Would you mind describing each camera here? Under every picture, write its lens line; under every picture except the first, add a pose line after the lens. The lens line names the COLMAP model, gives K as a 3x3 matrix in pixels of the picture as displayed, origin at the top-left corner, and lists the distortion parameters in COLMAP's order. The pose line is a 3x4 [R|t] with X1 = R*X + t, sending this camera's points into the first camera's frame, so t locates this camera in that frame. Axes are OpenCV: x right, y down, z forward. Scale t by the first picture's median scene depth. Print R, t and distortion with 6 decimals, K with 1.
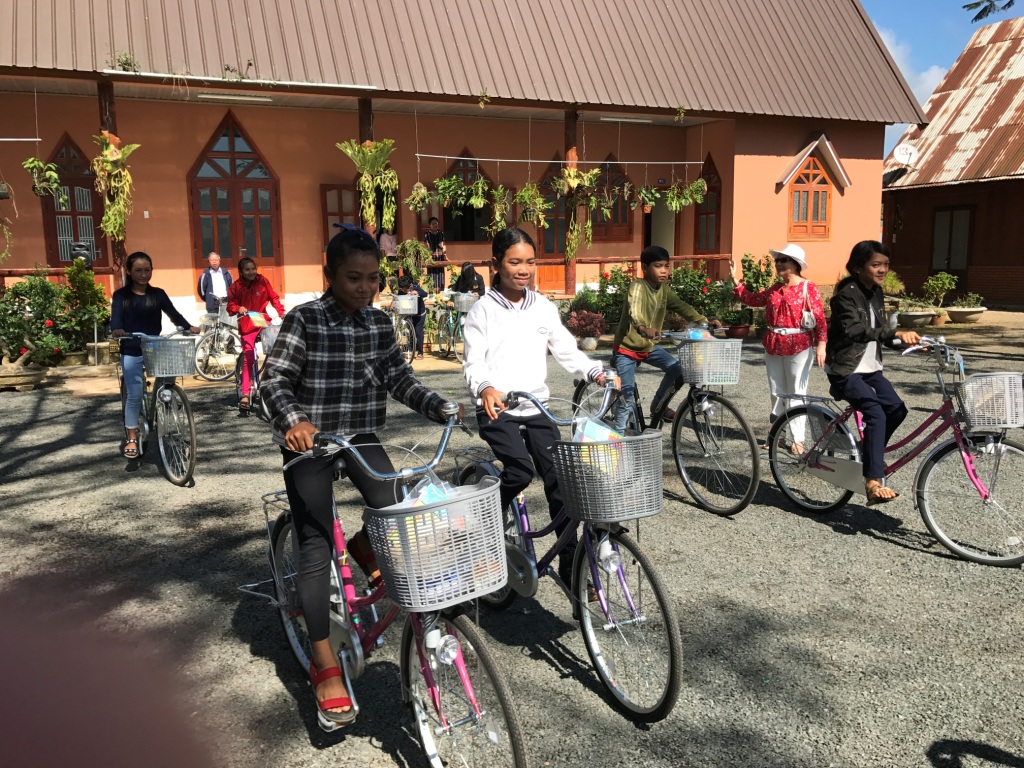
lens RADIAL K [[834.0, 0, 524.5], [0, 834.0, 384.1], [0, 0, 1]] dist [0.009282, -0.011212]
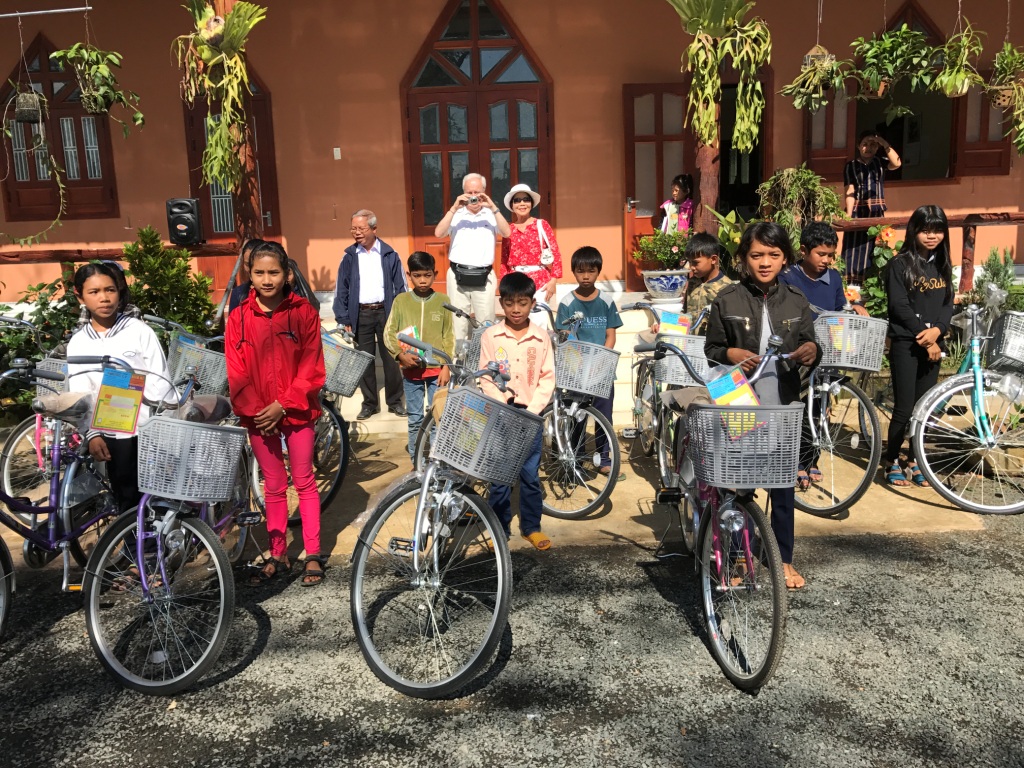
lens RADIAL K [[840.0, 0, 513.0], [0, 840.0, 381.7], [0, 0, 1]] dist [0.011844, -0.007618]
pose [[0.919920, 0.049219, -0.389006, -0.091957], [-0.038175, 0.998620, 0.036074, -0.068967], [0.390244, -0.018335, 0.920529, 0.509407]]
